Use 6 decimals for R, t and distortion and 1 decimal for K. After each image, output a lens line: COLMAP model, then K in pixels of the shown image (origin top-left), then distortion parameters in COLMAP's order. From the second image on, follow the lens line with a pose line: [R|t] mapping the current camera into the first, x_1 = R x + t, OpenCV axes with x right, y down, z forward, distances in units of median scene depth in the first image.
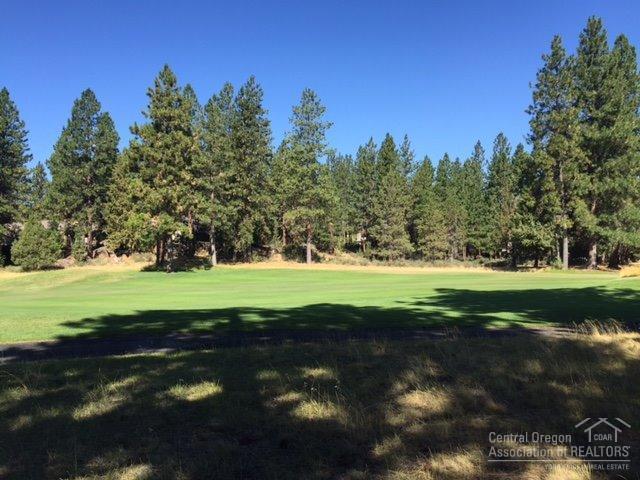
lens RADIAL K [[546.0, 0, 319.1], [0, 546.0, 245.3], [0, 0, 1]] dist [0.093874, -0.123562]
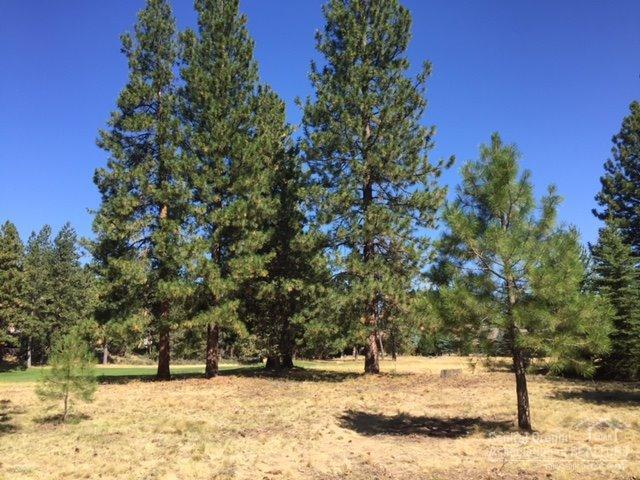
lens RADIAL K [[546.0, 0, 319.1], [0, 546.0, 245.3], [0, 0, 1]] dist [0.093874, -0.123562]
pose [[0.929945, 0.058559, 0.363005, -0.043674], [0.007377, 0.984067, -0.177645, -0.008436], [-0.367624, 0.167878, 0.914697, -0.489168]]
